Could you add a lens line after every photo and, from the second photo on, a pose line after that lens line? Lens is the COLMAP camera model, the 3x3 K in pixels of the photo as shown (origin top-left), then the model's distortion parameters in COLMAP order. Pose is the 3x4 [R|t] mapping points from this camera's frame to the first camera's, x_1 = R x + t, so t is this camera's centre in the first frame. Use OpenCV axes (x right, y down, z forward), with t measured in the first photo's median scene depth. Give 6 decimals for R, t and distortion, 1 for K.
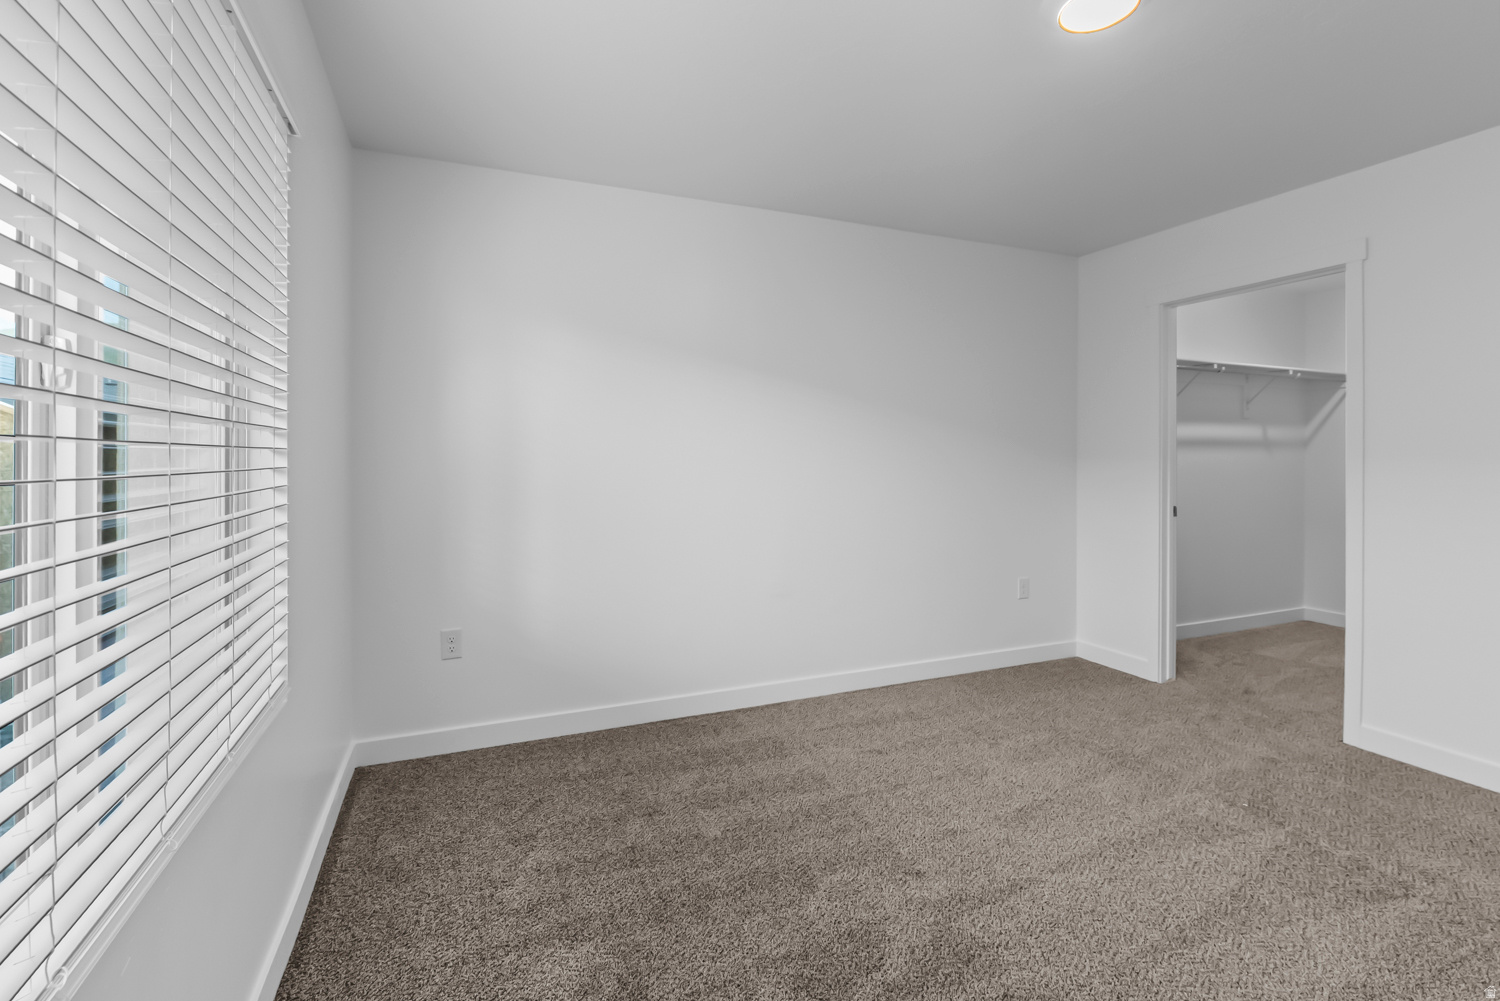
lens RADIAL K [[654.1, 0, 747.6], [0, 654.1, 459.5], [0, 0, 1]] dist [-0.001319, -0.000402]
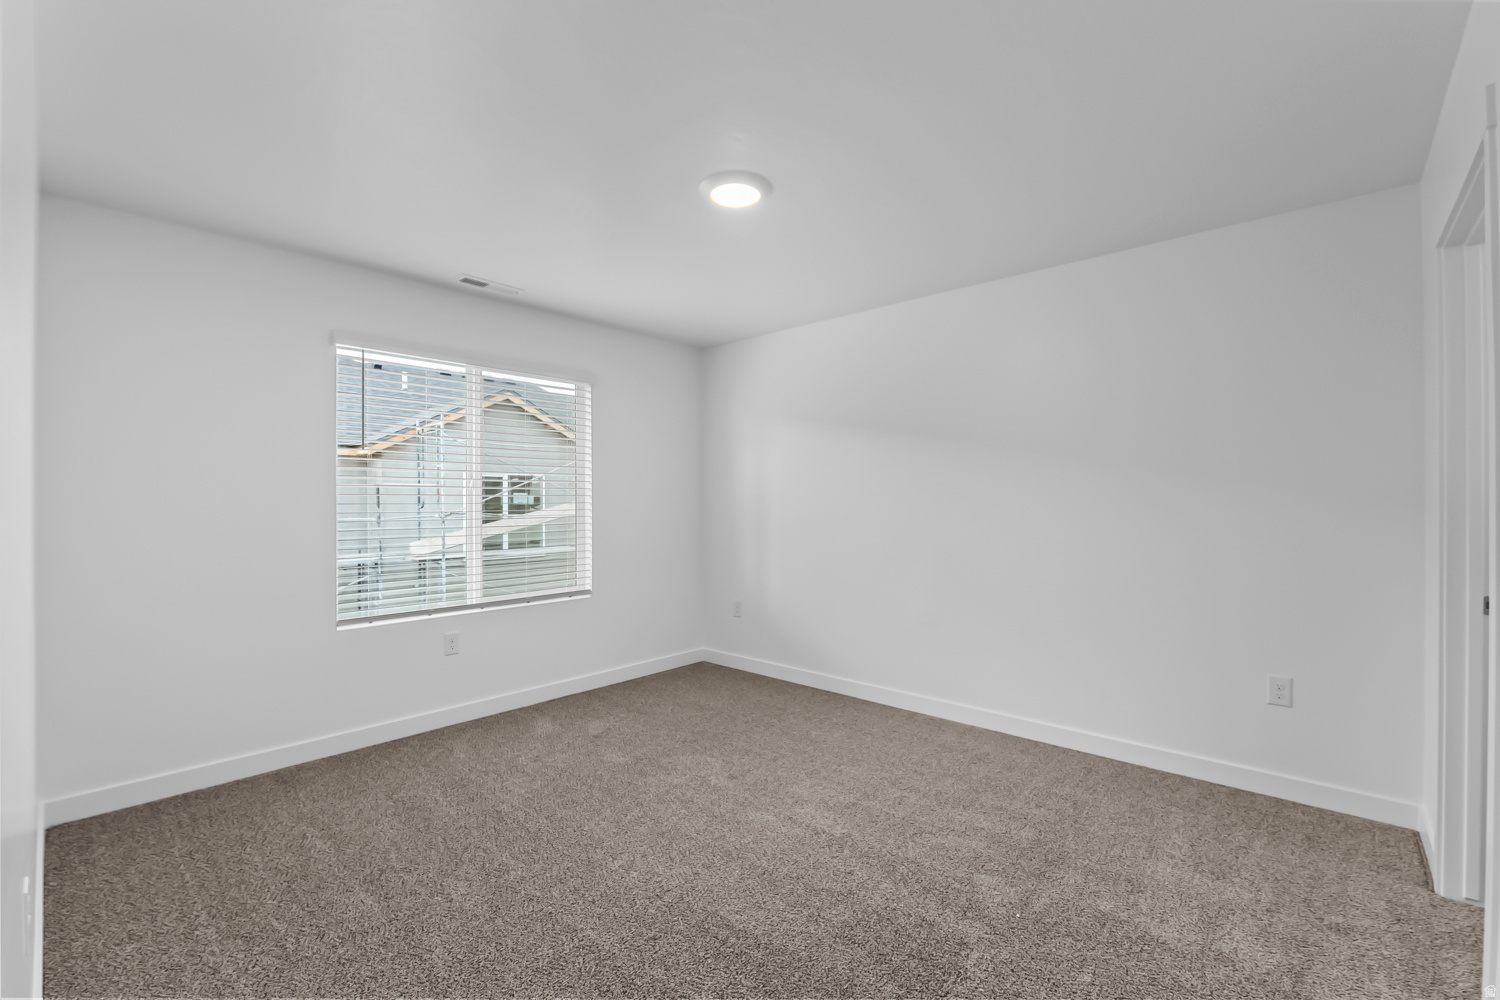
lens RADIAL K [[659.3, 0, 747.1], [0, 659.3, 487.6], [0, 0, 1]] dist [-0.004098, -0.001015]
pose [[0.423612, -0.014202, -0.905732, 1.061452], [0.006715, 0.999899, -0.012538, -0.027557], [0.905819, -0.000771, 0.423664, 0.217166]]
